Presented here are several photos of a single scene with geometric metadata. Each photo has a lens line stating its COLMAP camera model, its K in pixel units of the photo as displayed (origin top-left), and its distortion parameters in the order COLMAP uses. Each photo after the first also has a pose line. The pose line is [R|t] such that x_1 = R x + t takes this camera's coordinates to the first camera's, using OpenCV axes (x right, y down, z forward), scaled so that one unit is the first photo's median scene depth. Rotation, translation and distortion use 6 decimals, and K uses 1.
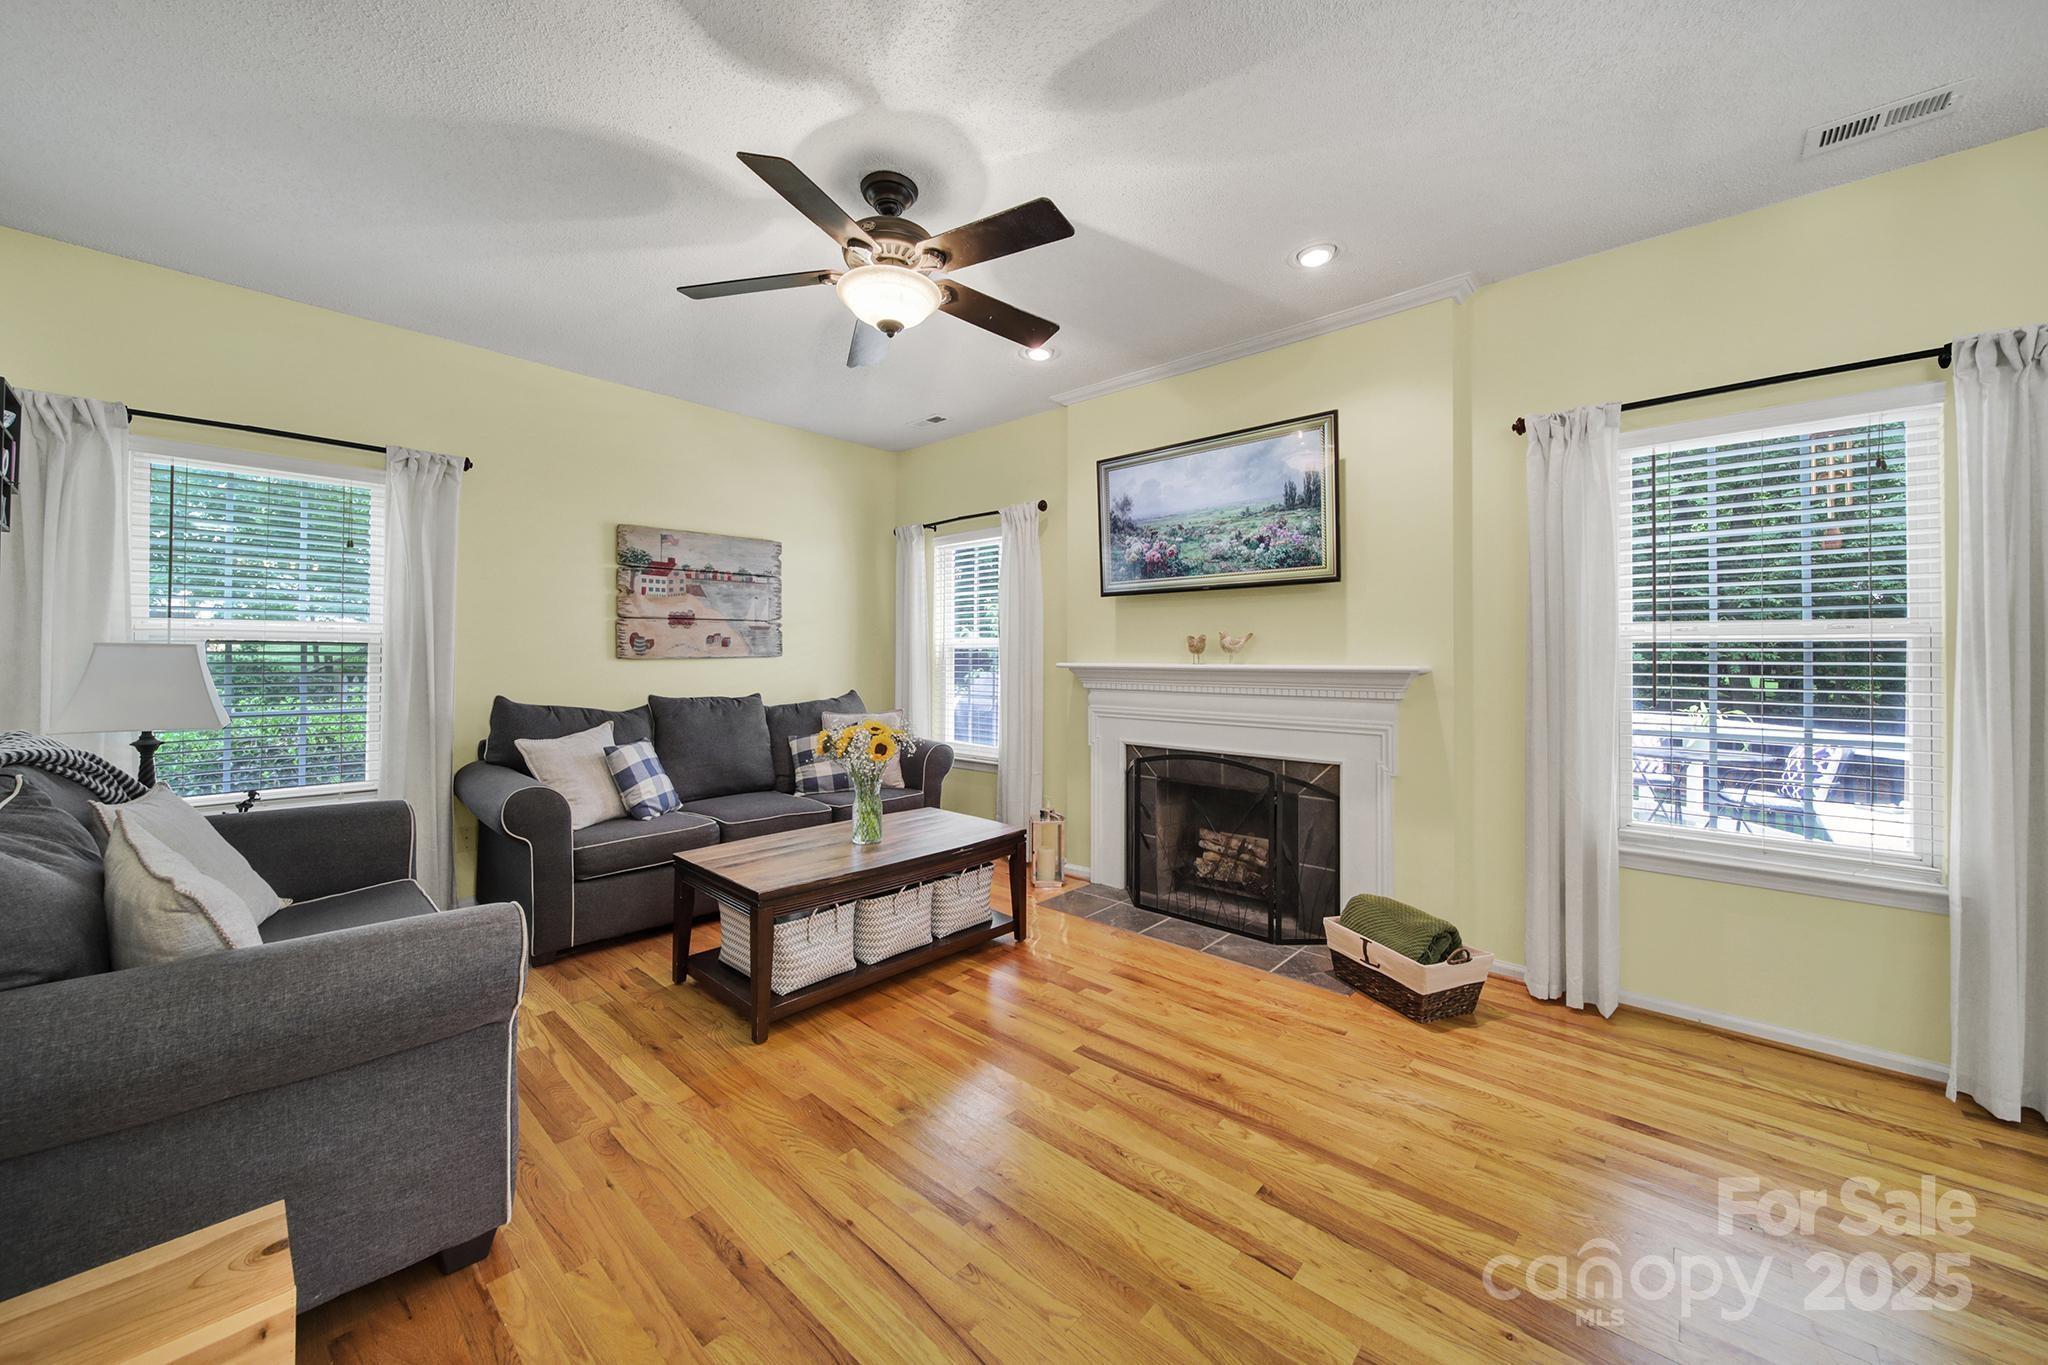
lens RADIAL K [[752.3, 0, 1015.5], [0, 752.3, 645.5], [0, 0, 1]] dist [-0.003029, -0.000257]
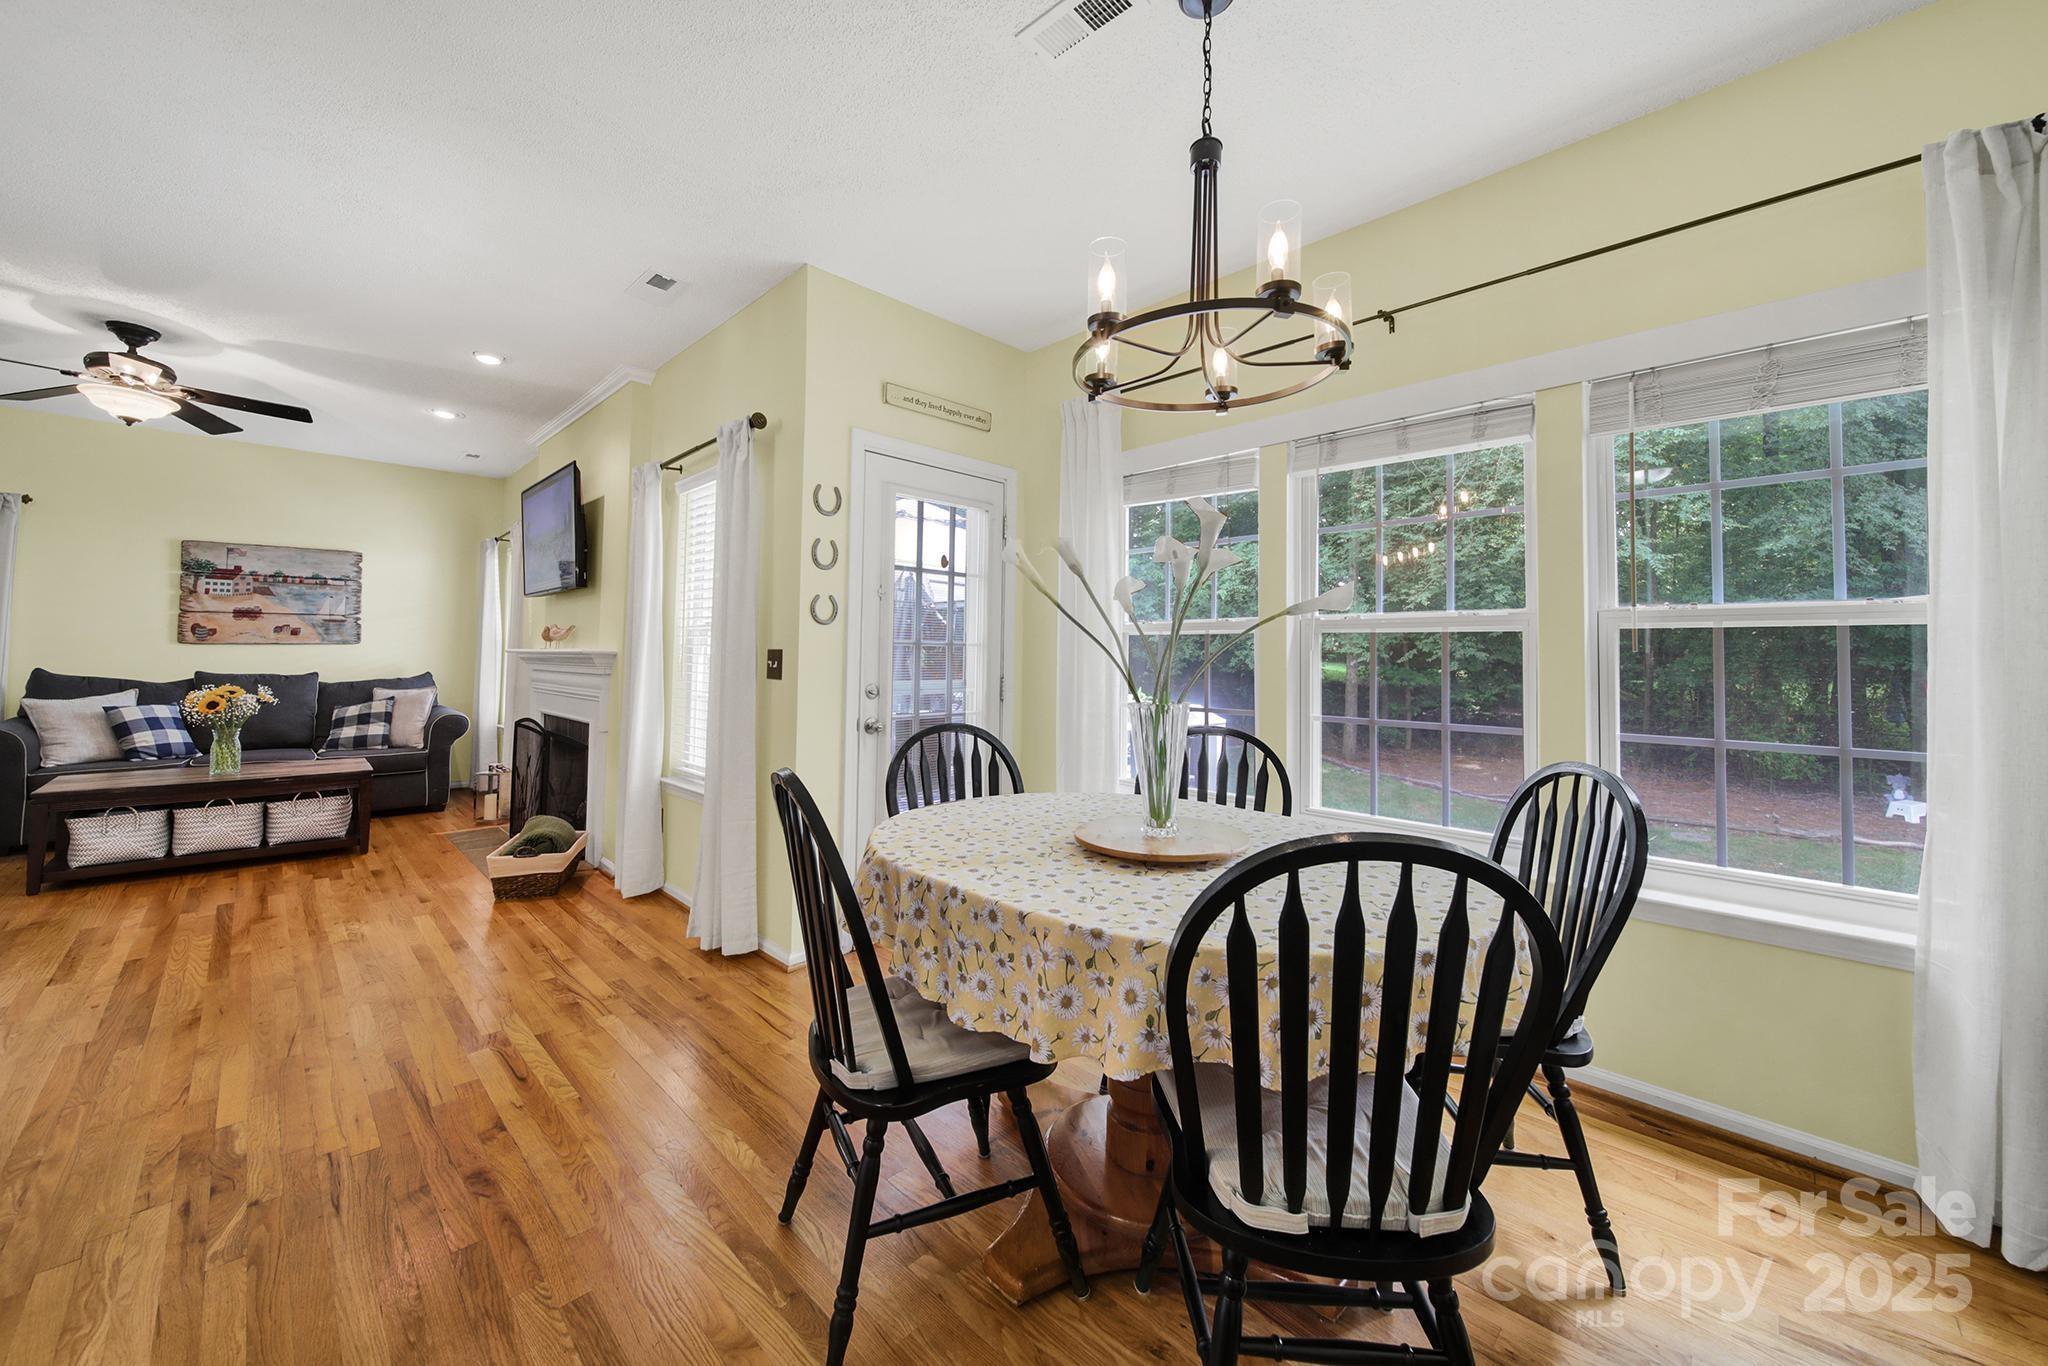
lens RADIAL K [[763.3, 0, 1007.4], [0, 763.3, 623.9], [0, 0, 1]] dist [-0.000427, -0.000001]
pose [[0.998579, 0.006115, -0.052940, 0.985911], [-0.007612, 0.999576, -0.028113, 0.010770], [0.052745, 0.028476, 0.998202, -0.250482]]
